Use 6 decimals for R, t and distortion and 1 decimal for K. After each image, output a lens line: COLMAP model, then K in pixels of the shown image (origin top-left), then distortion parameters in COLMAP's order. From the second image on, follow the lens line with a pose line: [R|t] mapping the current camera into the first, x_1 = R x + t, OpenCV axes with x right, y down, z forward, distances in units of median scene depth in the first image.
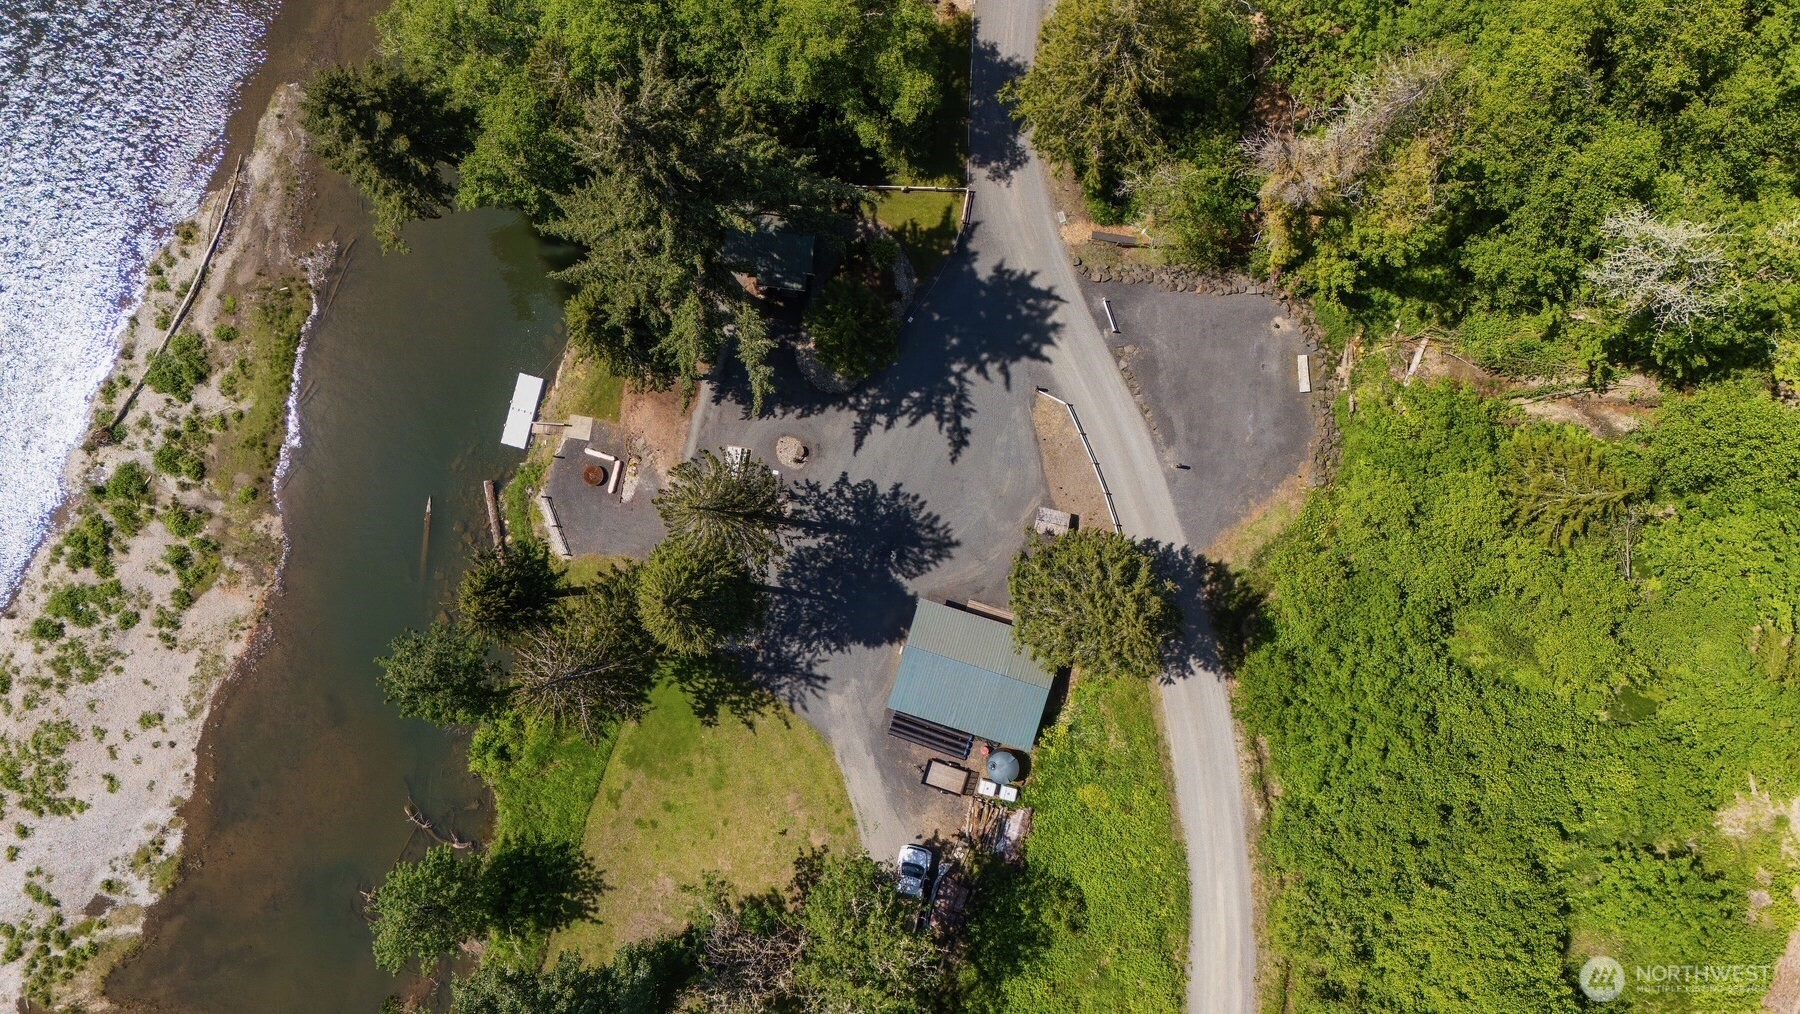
lens RADIAL K [[1322.5, 0, 900.0], [0, 1322.5, 507.0], [0, 0, 1]] dist [0.097765, -0.101027]
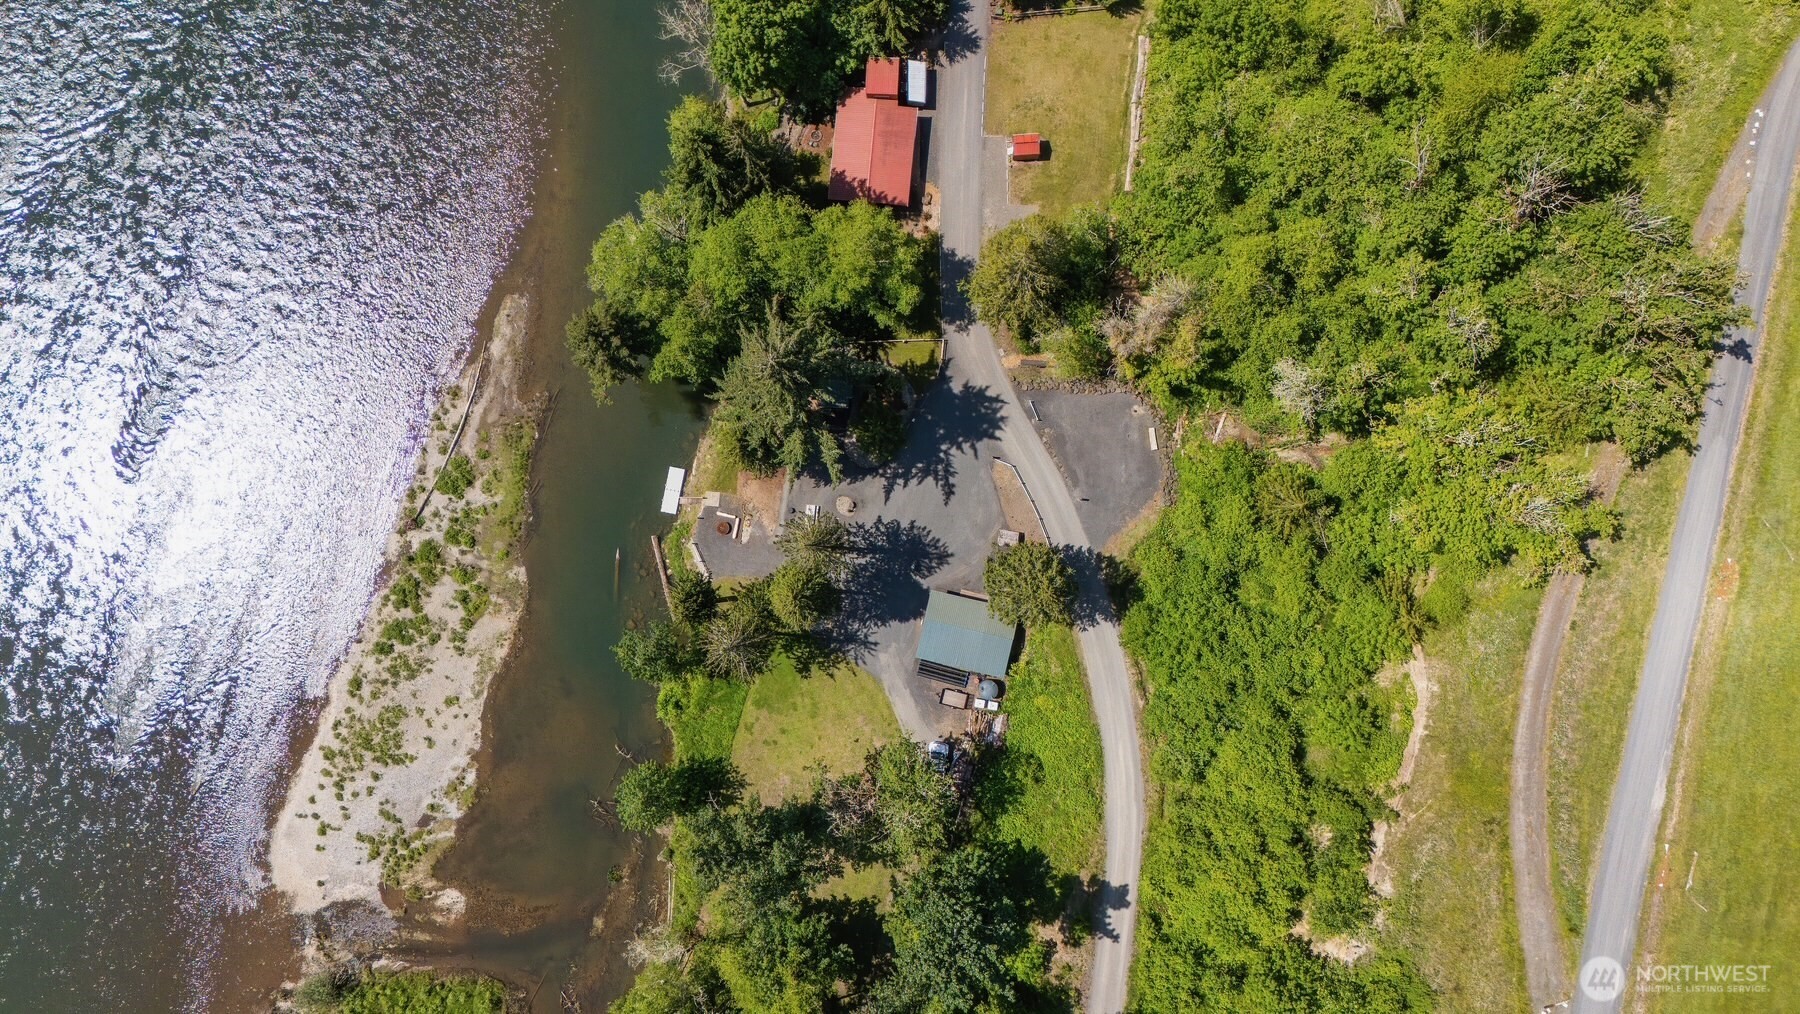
lens RADIAL K [[1322.5, 0, 900.0], [0, 1322.5, 507.0], [0, 0, 1]] dist [0.097765, -0.101027]
pose [[0.997737, -0.067234, 0.000189, -0.016170], [0.067231, 0.997650, -0.013246, -0.014199], [0.000702, 0.013229, 0.999912, -0.618851]]
